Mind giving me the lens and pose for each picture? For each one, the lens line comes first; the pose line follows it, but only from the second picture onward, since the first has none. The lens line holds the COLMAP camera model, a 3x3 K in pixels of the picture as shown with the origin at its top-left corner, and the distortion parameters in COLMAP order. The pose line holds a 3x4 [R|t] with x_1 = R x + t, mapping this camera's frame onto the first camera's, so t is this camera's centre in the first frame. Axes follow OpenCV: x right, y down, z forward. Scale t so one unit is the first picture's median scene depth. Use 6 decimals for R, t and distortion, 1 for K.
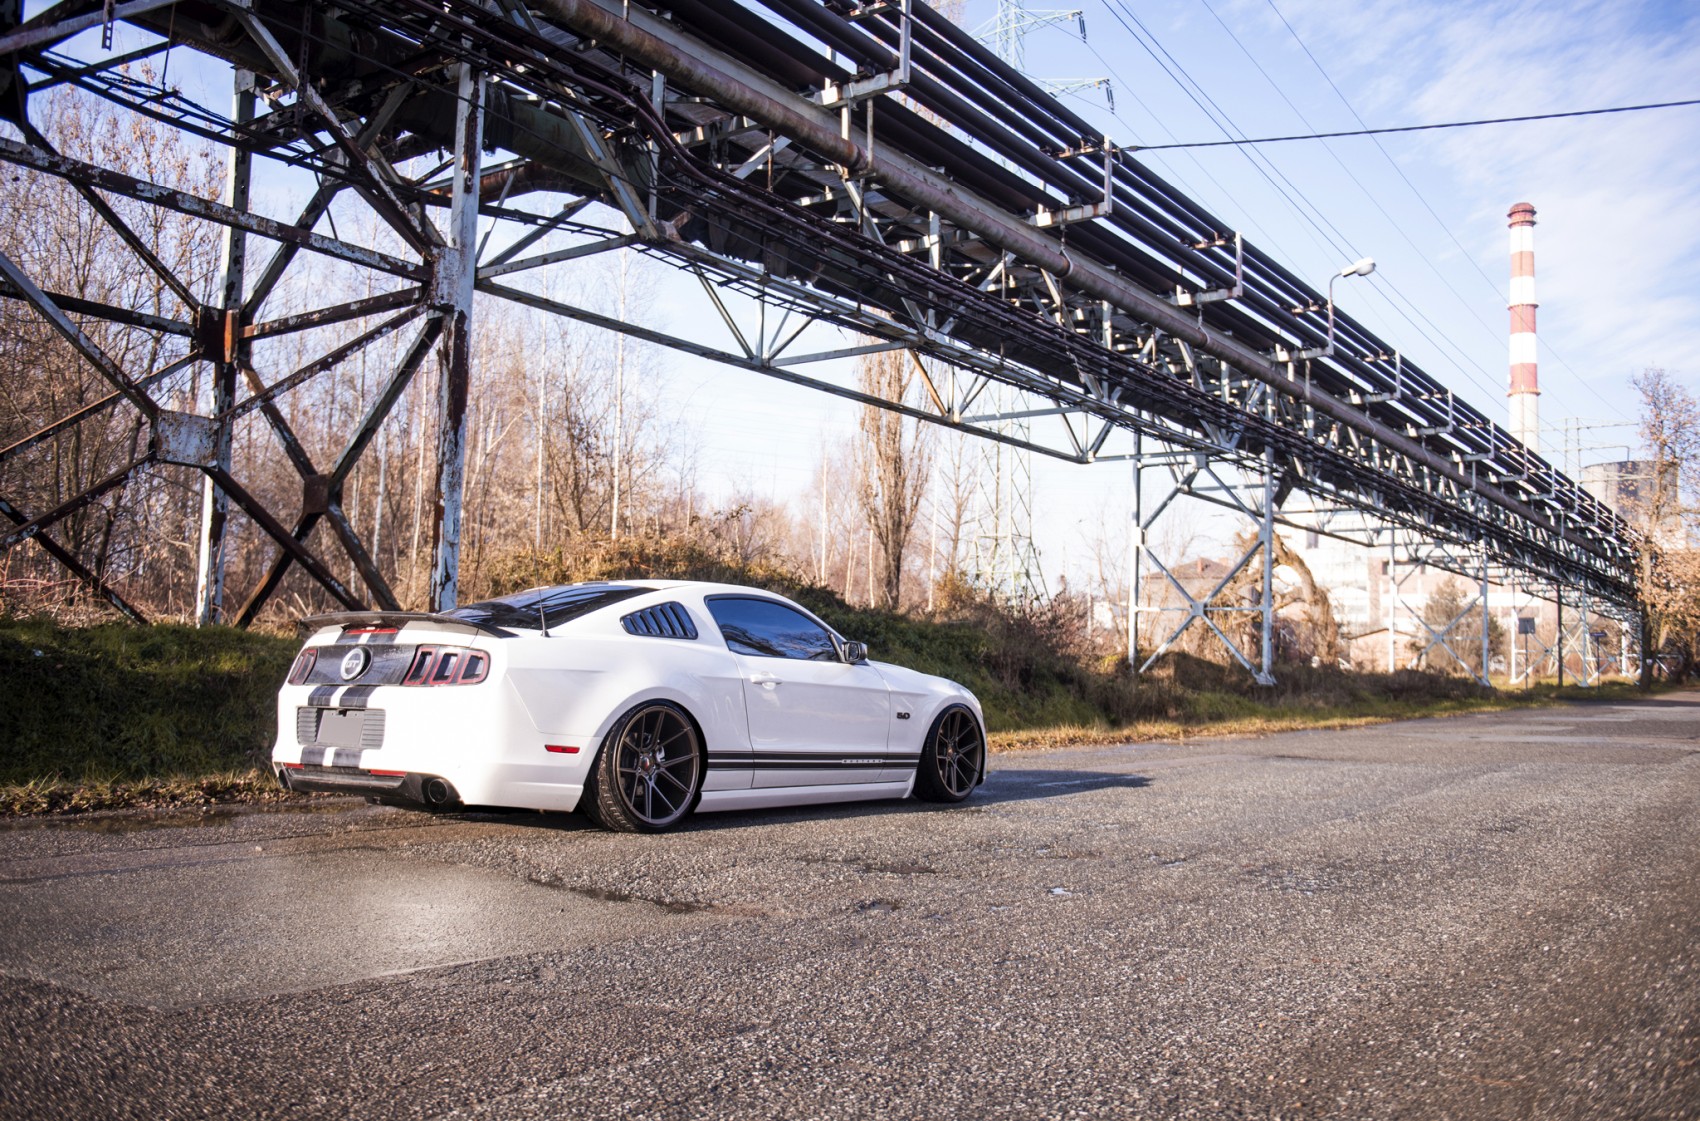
lens RADIAL K [[1442.8, 0, 850.0], [0, 1442.8, 560.5], [0, 0, 1]] dist [-0.007928, 0.000293]
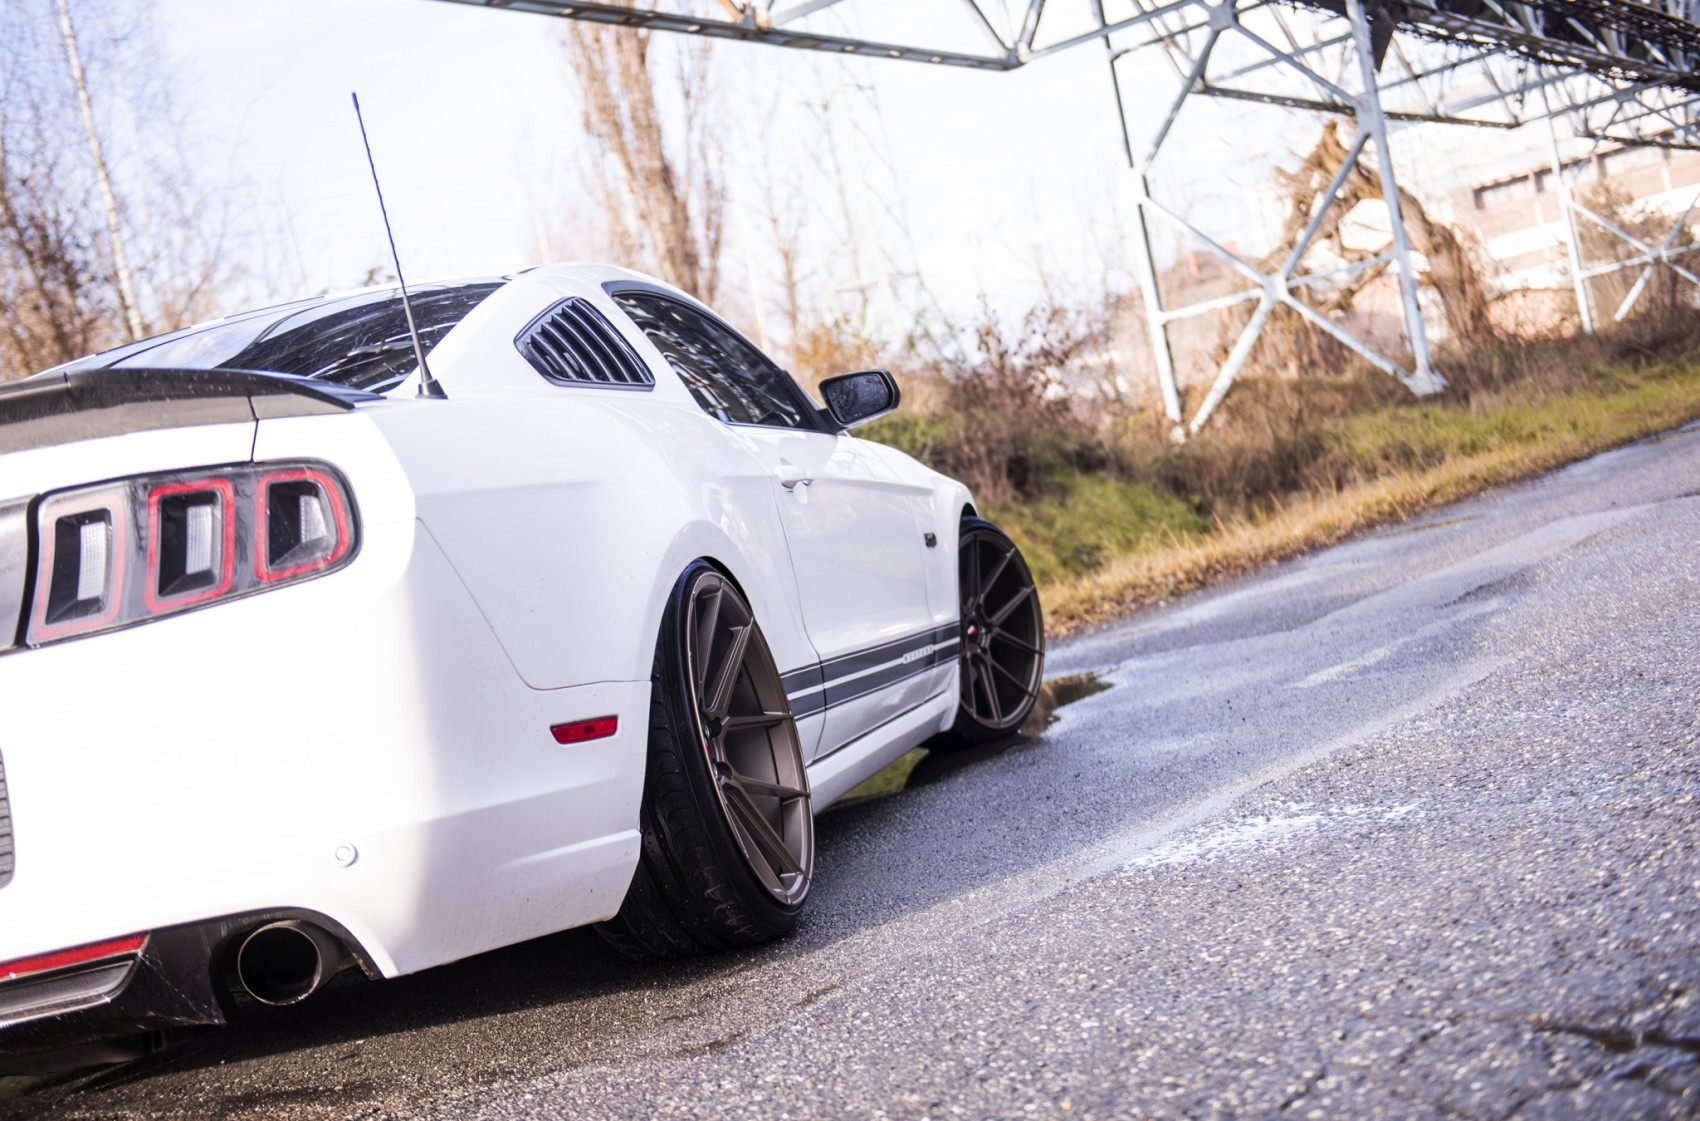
lens RADIAL K [[2242.4, 0, 805.4], [0, 2242.4, 564.4], [0, 0, 1]] dist [0.147071, -0.018066]
pose [[0.967711, -0.244846, 0.059873, -0.005499], [0.239569, 0.967280, 0.083528, 0.026767], [-0.078366, -0.066487, 0.994705, 0.219782]]
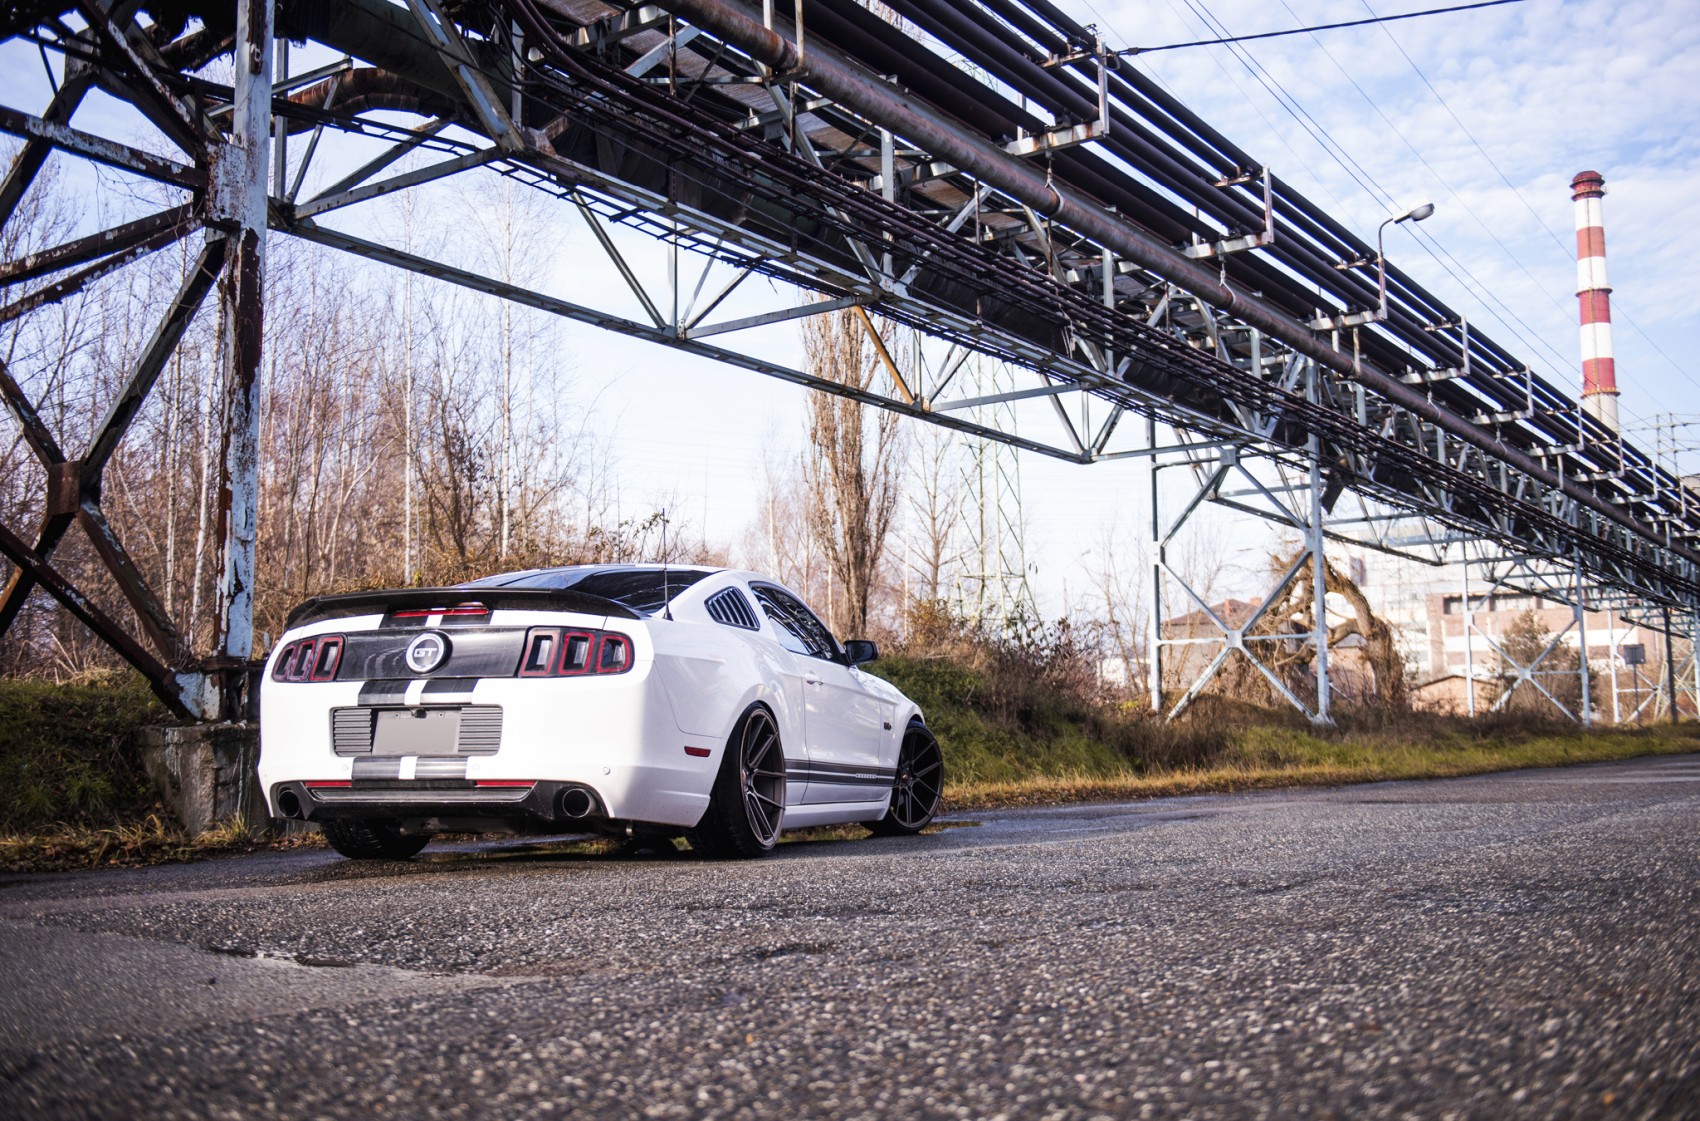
lens RADIAL K [[1695.3, 0, 850.0], [0, 1695.3, 560.5], [0, 0, 1]] dist [0.005161, 0.092425]
pose [[0.999092, -0.035746, 0.023178, 0.007648], [0.036649, 0.998537, -0.039747, 0.025500], [-0.021723, 0.040560, 0.998941, 0.071964]]
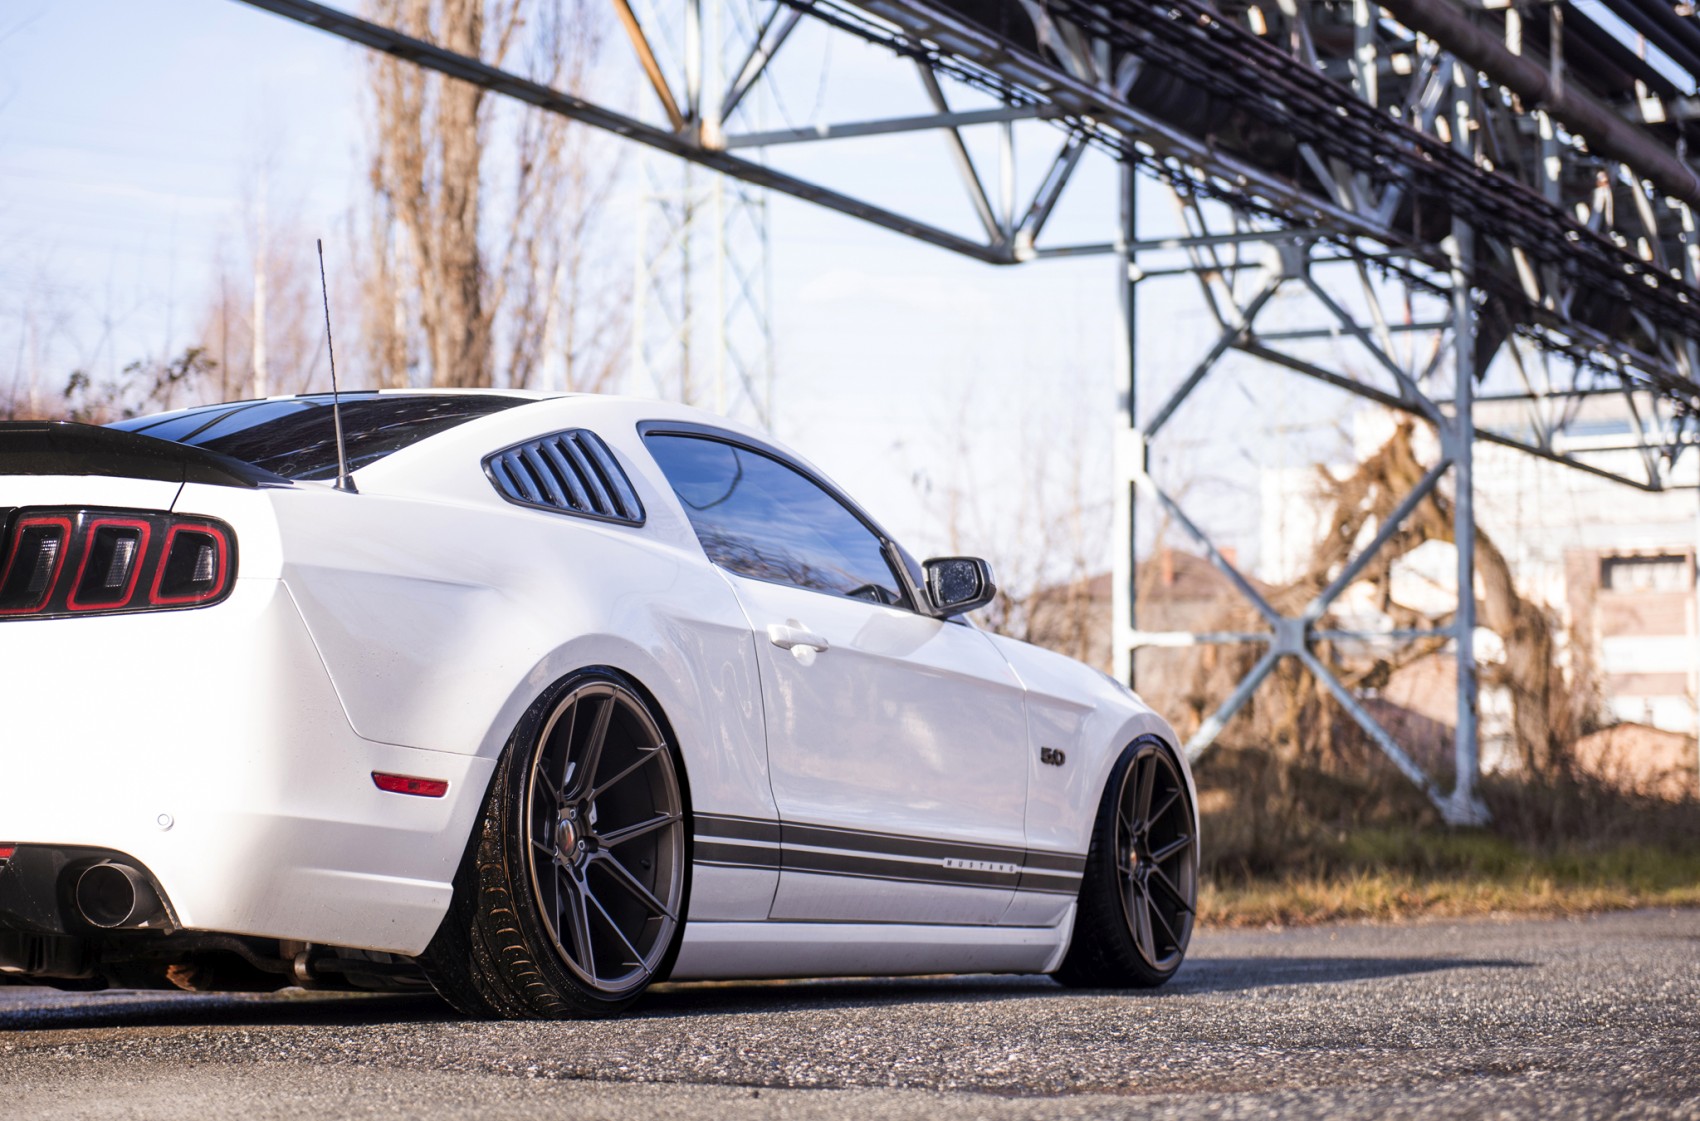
lens RADIAL K [[3811.0, 0, 850.0], [0, 3811.0, 560.5], [0, 0, 1]] dist [0.053283, 0.049117]
pose [[0.984655, -0.011553, 0.174127, -0.074207], [0.012777, 0.999901, -0.005914, 0.022820], [-0.174041, 0.008048, 0.984705, -0.001852]]
